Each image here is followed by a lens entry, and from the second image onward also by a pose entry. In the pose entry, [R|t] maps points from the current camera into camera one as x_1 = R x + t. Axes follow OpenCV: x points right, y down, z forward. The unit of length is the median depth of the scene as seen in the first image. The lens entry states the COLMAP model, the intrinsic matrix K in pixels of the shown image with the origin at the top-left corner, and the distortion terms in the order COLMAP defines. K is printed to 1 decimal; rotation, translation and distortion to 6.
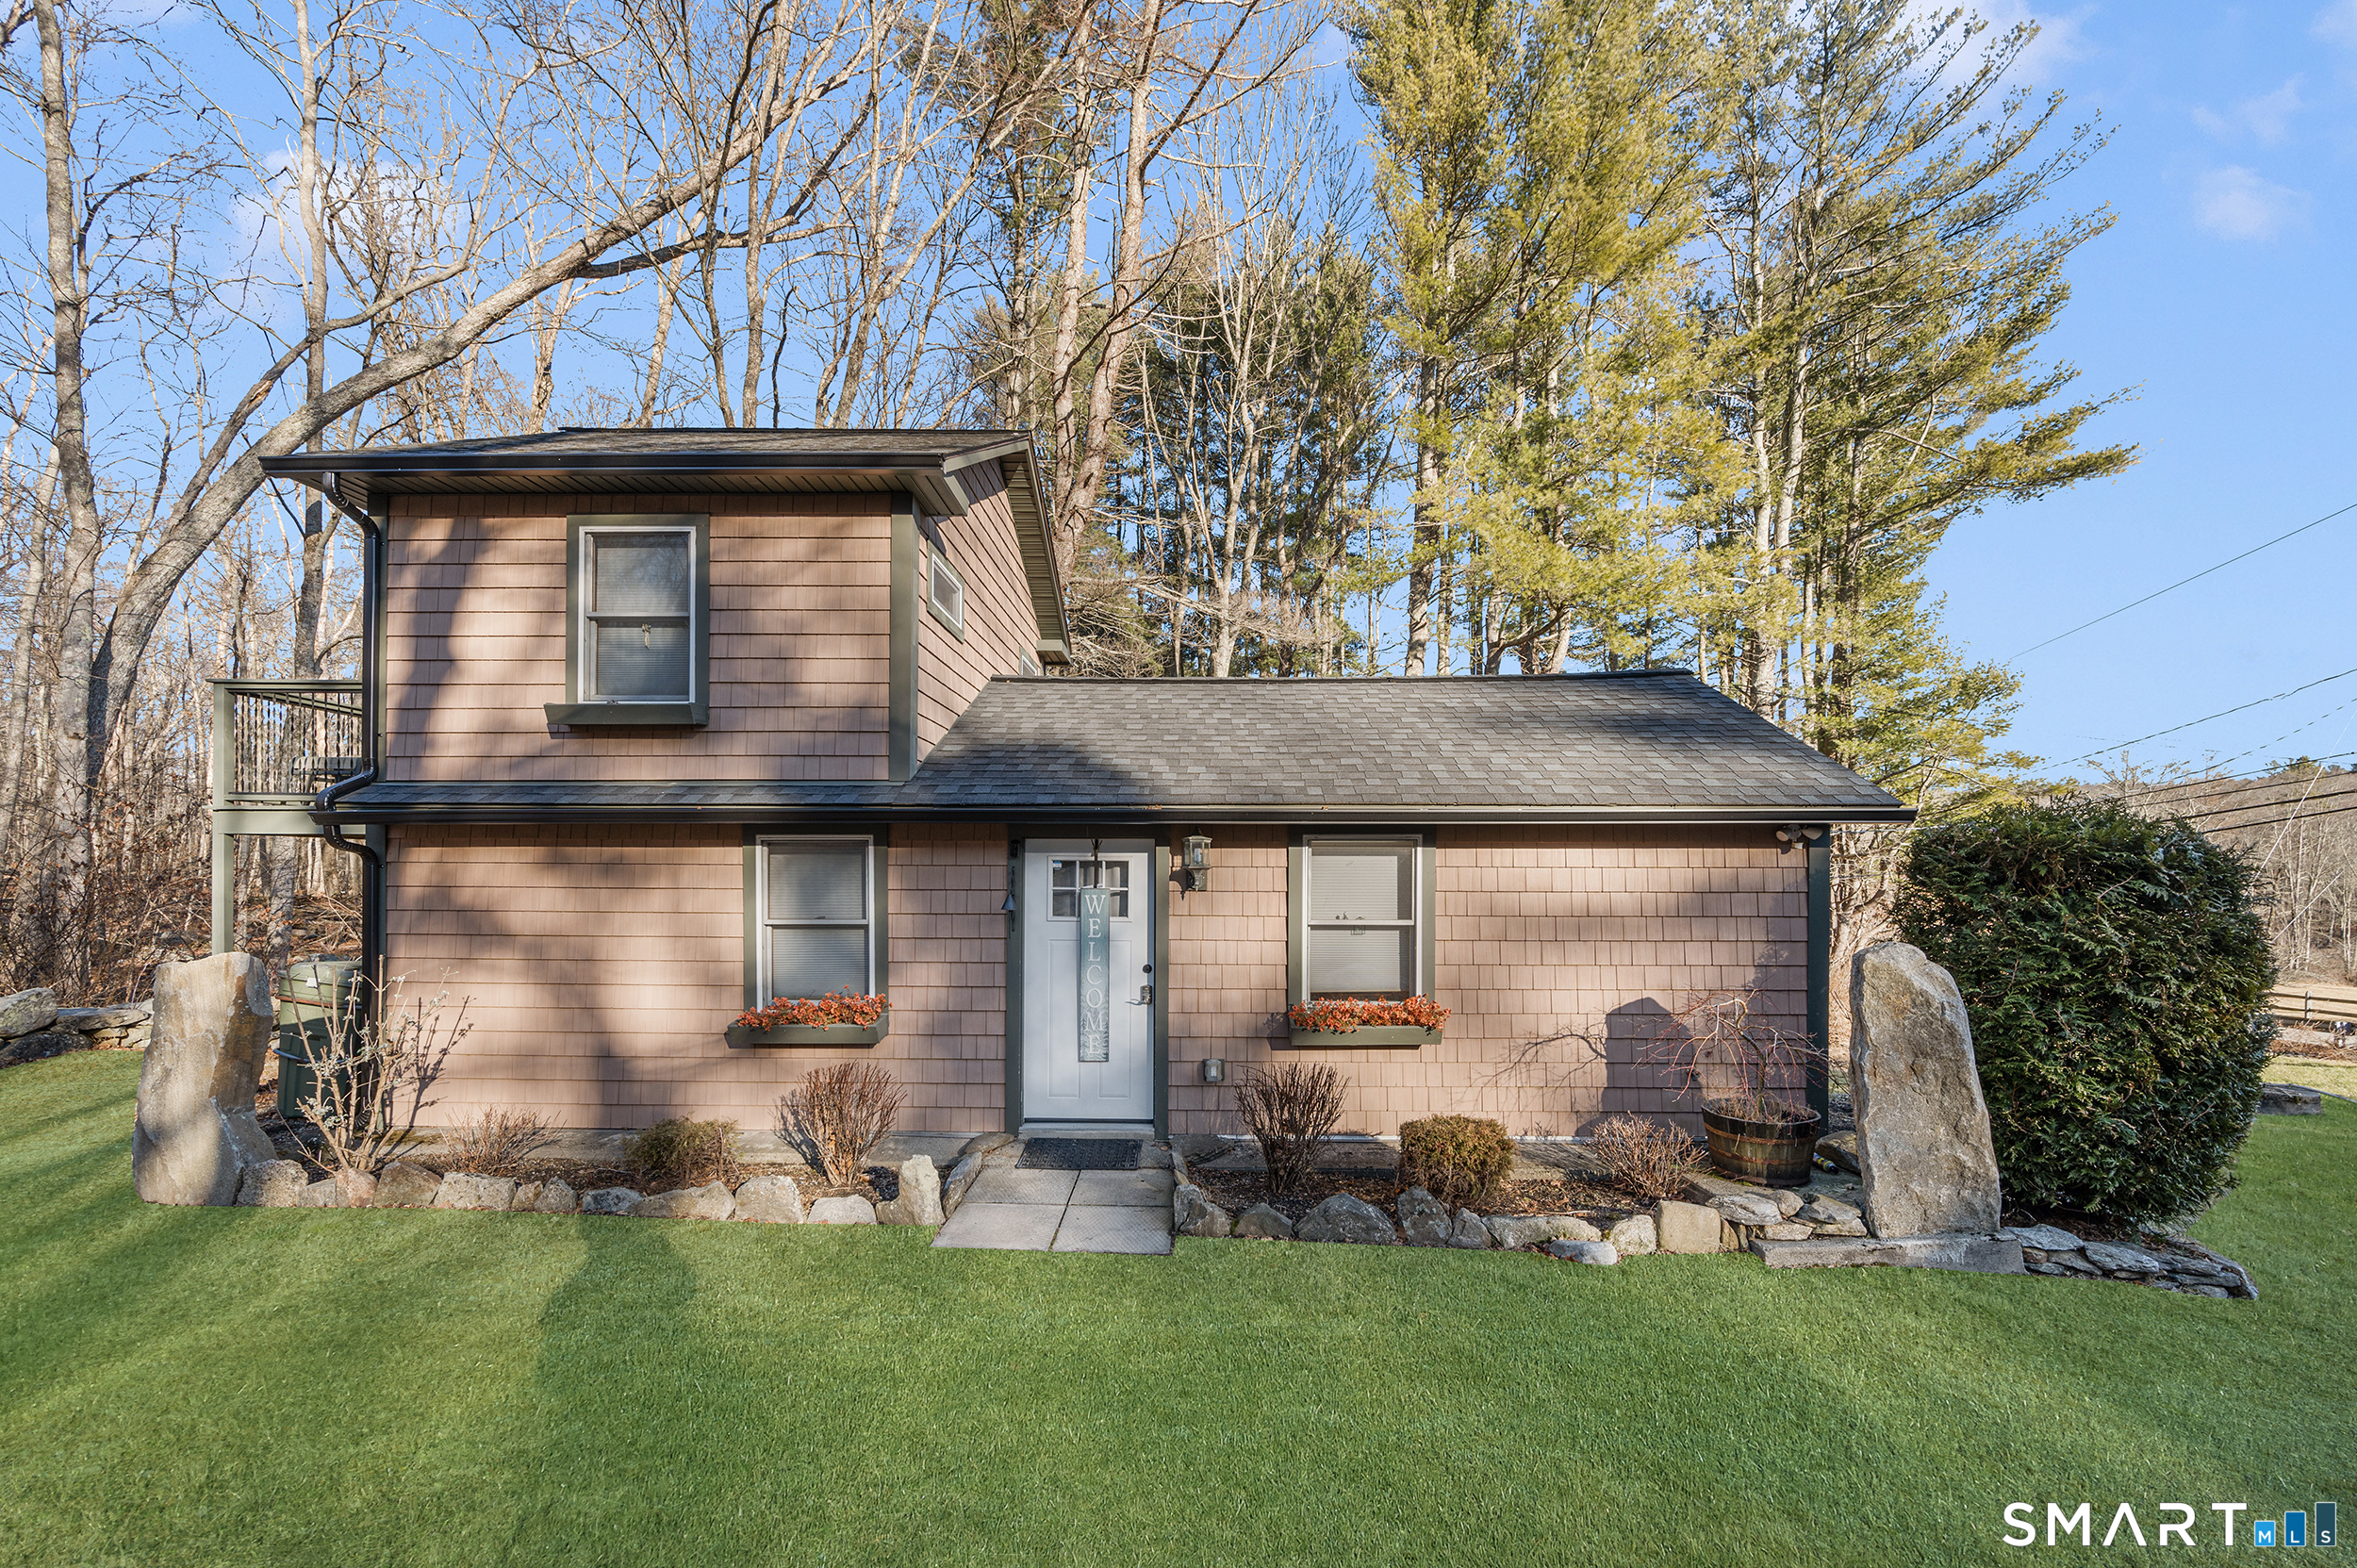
lens RADIAL K [[944.6, 0, 1156.4], [0, 944.6, 869.1], [0, 0, 1]] dist [-0.006151, 0.000111]
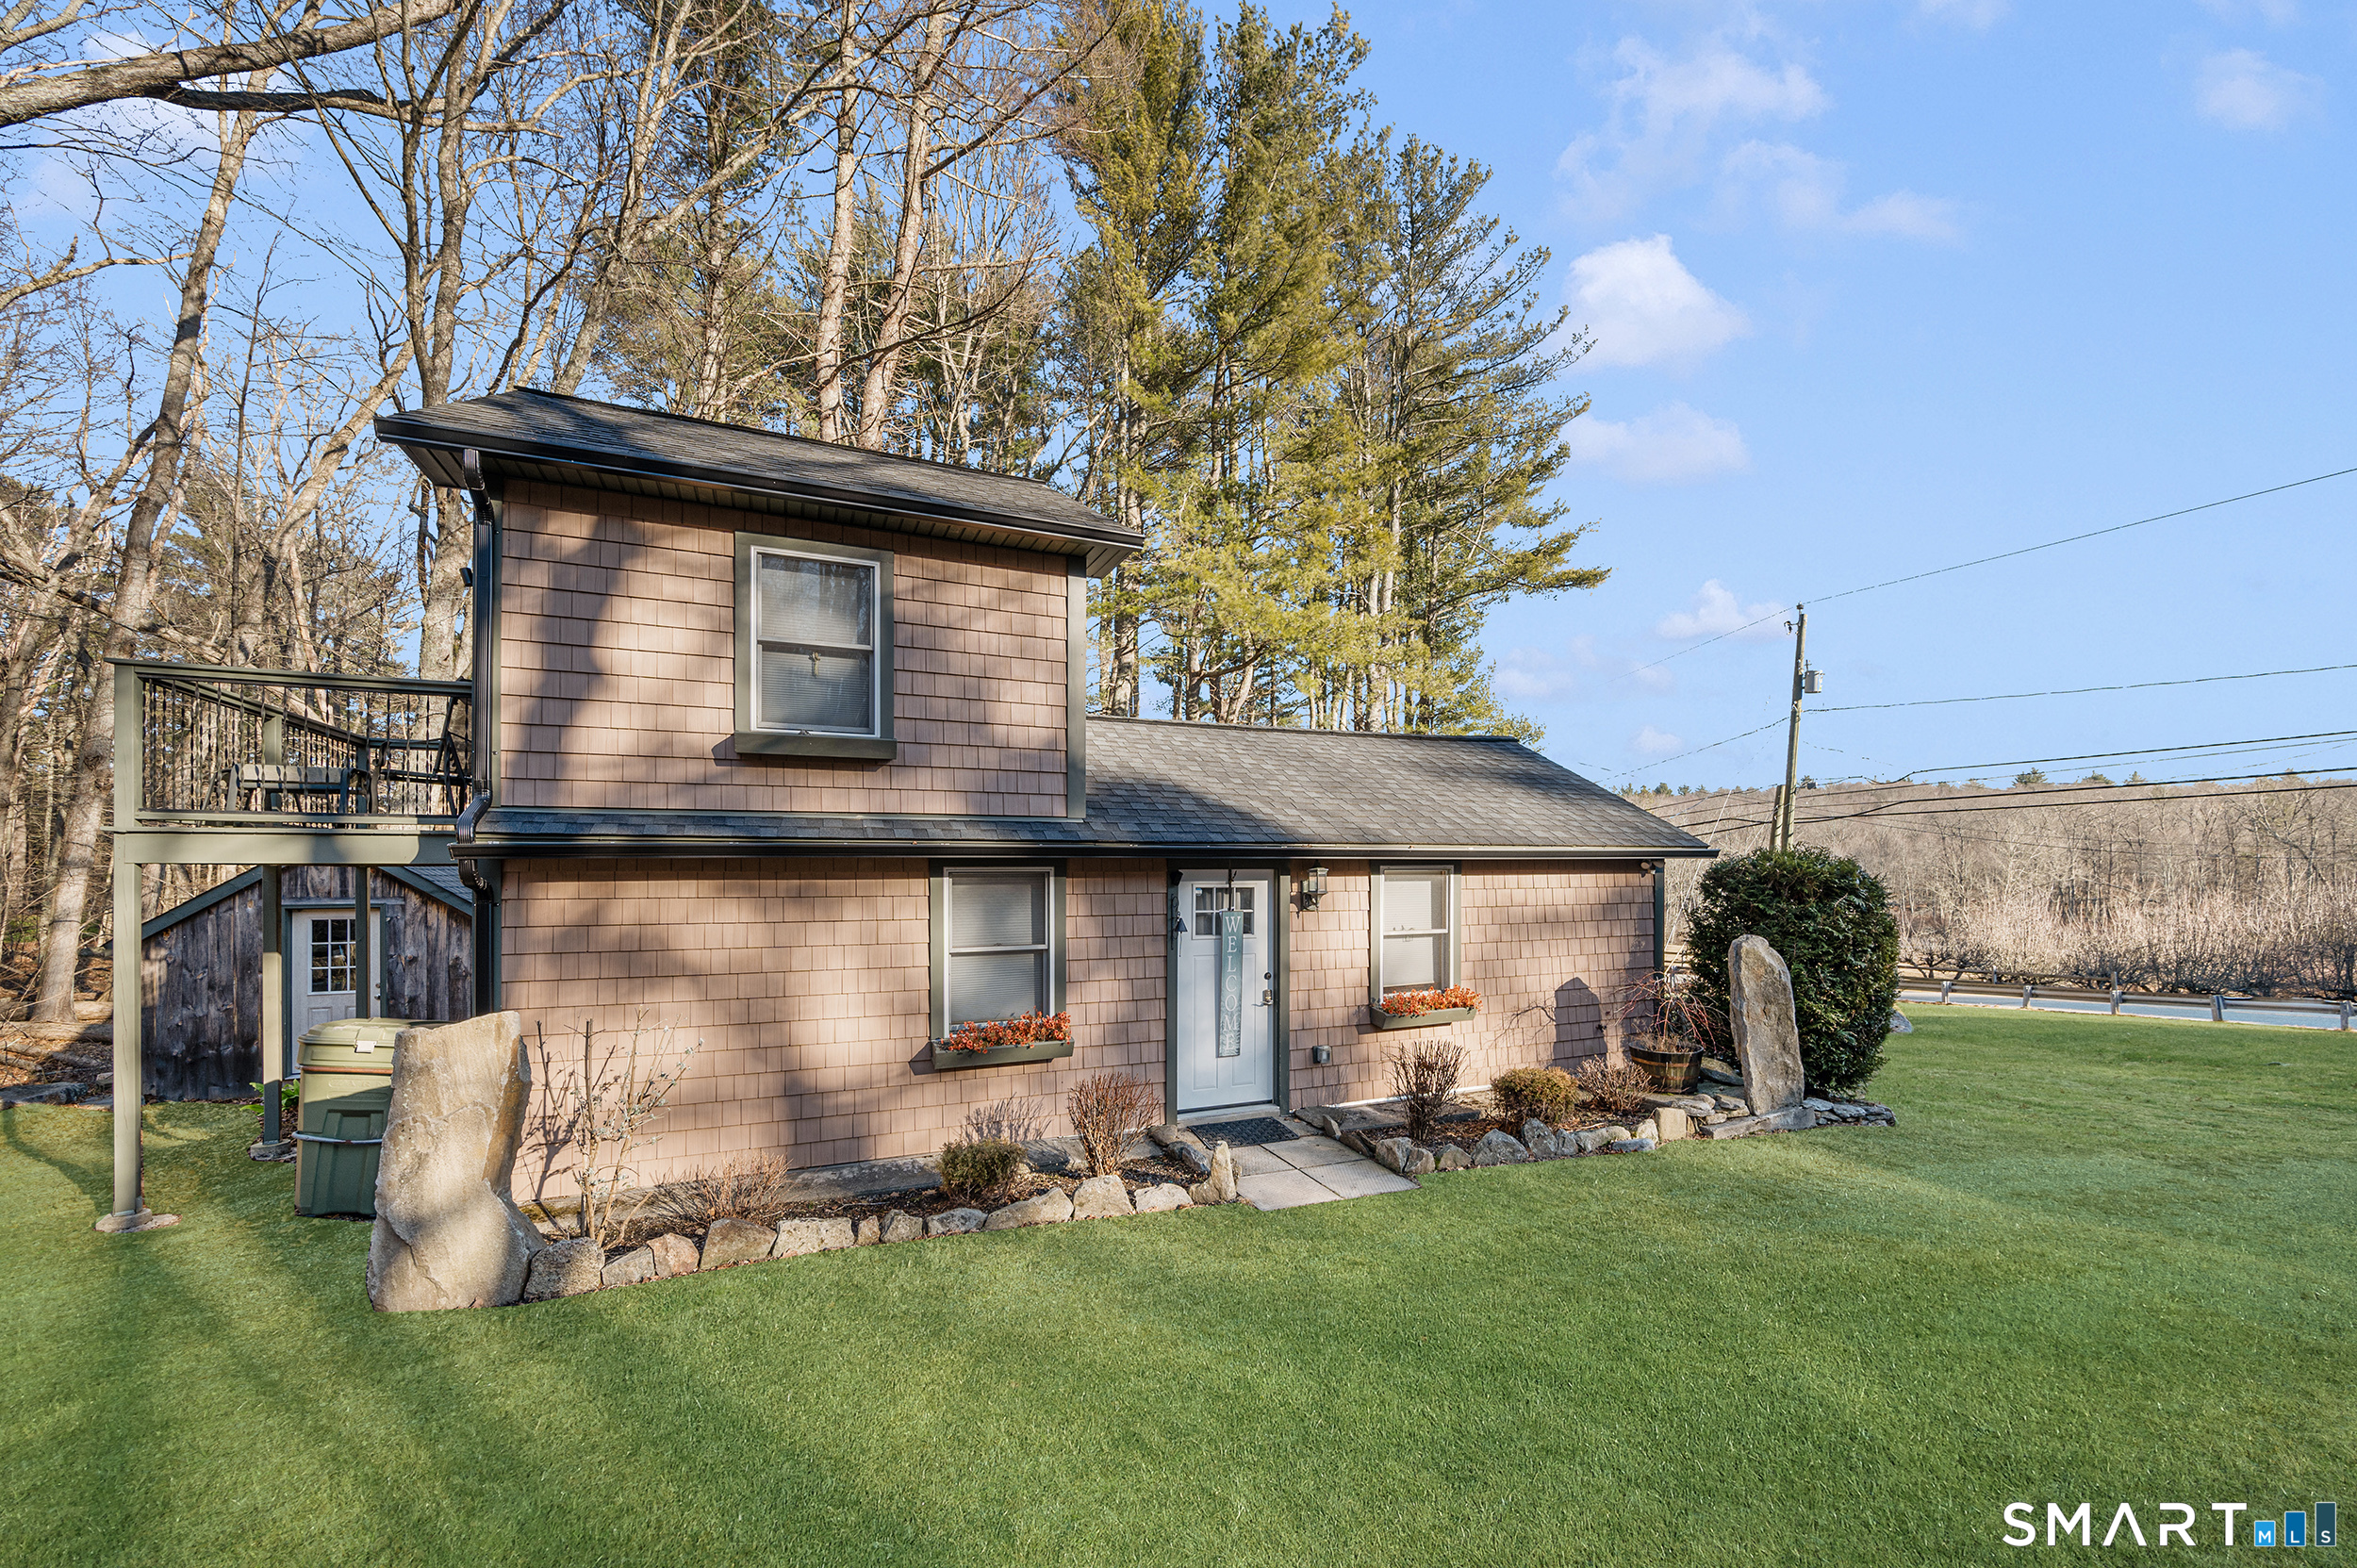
lens RADIAL K [[944.6, 0, 1161.1], [0, 944.6, 867.7], [0, 0, 1]] dist [-0.006151, 0.000111]
pose [[0.908429, -0.005641, 0.418002, -0.150928], [0.005477, 0.999984, 0.001590, -0.008577], [-0.418004, 0.000845, 0.908445, -0.009680]]
